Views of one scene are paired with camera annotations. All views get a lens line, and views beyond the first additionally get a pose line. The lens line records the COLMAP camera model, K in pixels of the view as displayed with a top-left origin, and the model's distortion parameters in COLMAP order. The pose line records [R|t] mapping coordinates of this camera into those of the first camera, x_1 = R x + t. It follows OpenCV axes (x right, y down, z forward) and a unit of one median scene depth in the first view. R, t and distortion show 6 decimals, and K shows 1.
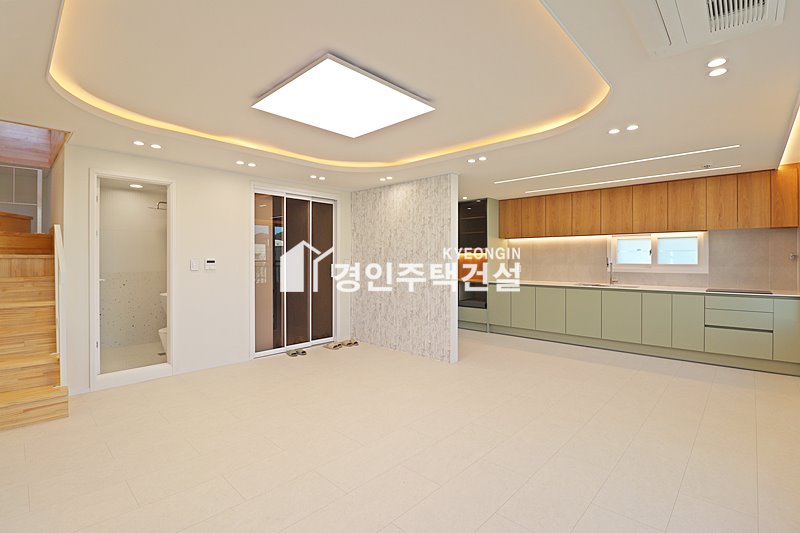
lens RADIAL K [[370.5, 0, 400.7], [0, 370.5, 260.8], [0, 0, 1]] dist [-0.010814, -0.007854]
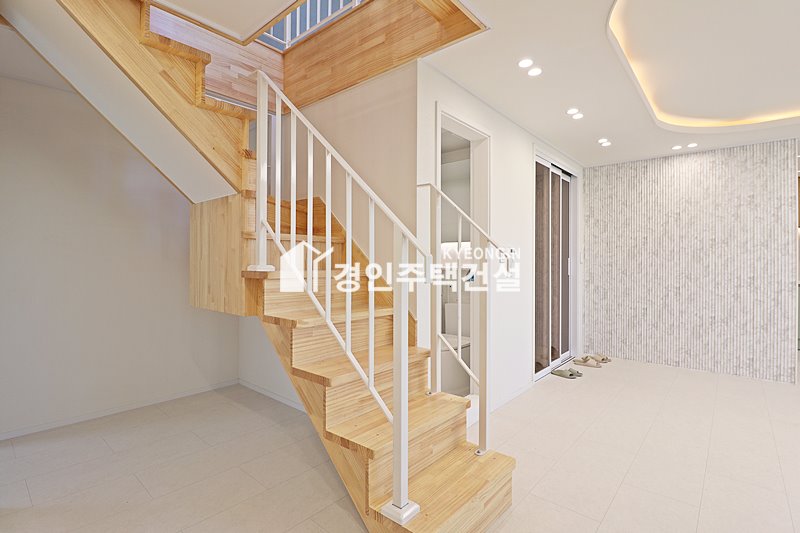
lens RADIAL K [[370.5, 0, 396.4], [0, 370.5, 260.6], [0, 0, 1]] dist [-0.010814, -0.007854]
pose [[0.999370, -0.003854, 0.035294, -0.664258], [0.003888, 0.999992, -0.000902, 0.014740], [-0.035290, 0.001039, 0.999377, 0.257020]]
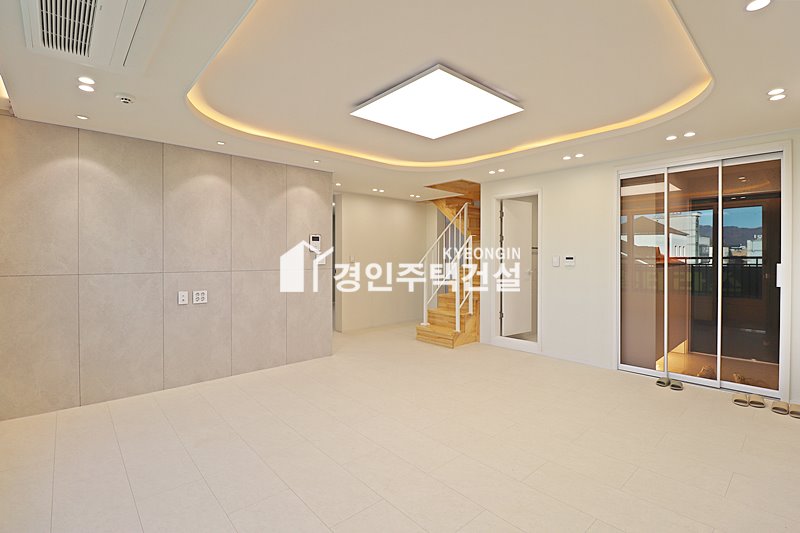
lens RADIAL K [[370.5, 0, 398.2], [0, 370.5, 262.0], [0, 0, 1]] dist [-0.010814, -0.007854]
pose [[-0.088009, 0.012421, -0.996042, 0.484206], [-0.003324, 0.999913, 0.012763, 0.000644], [0.996114, 0.004434, -0.087960, 0.525681]]
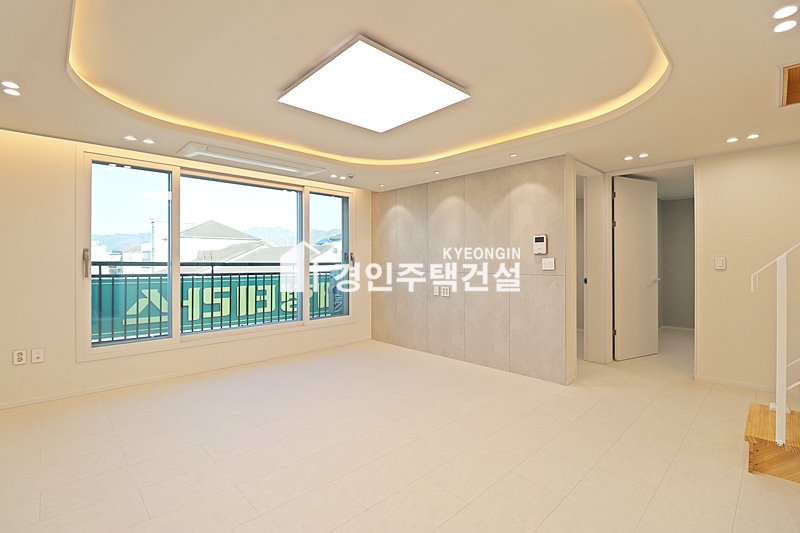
lens RADIAL K [[370.5, 0, 401.0], [0, 370.5, 262.0], [0, 0, 1]] dist [-0.010814, -0.007854]
pose [[-0.998366, -0.002970, 0.057068, -0.148699], [-0.002930, 0.999995, 0.000779, 0.003807], [-0.057070, 0.000610, -0.998370, 1.036345]]
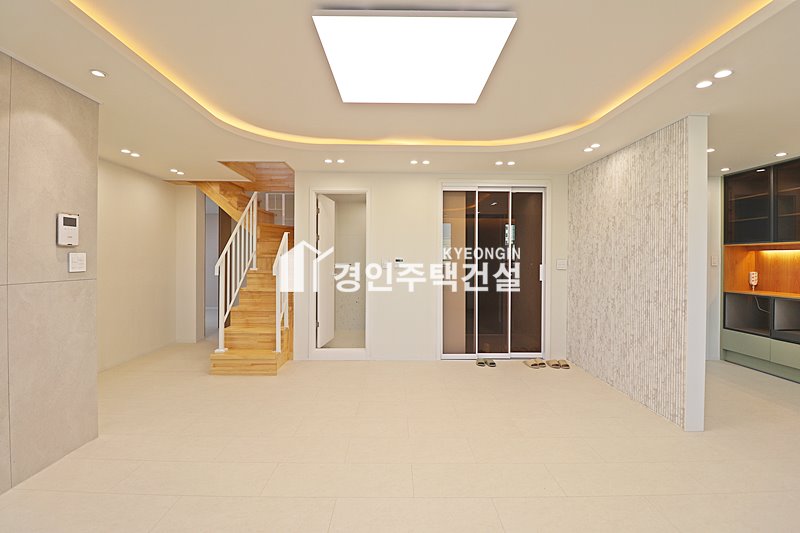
lens RADIAL K [[370.5, 0, 402.7], [0, 370.5, 262.3], [0, 0, 1]] dist [-0.010814, -0.007854]
pose [[0.692671, 0.007889, -0.721211, 0.224765], [-0.007325, 0.999966, 0.003904, 0.002585], [0.721217, 0.002579, 0.692705, 0.230990]]
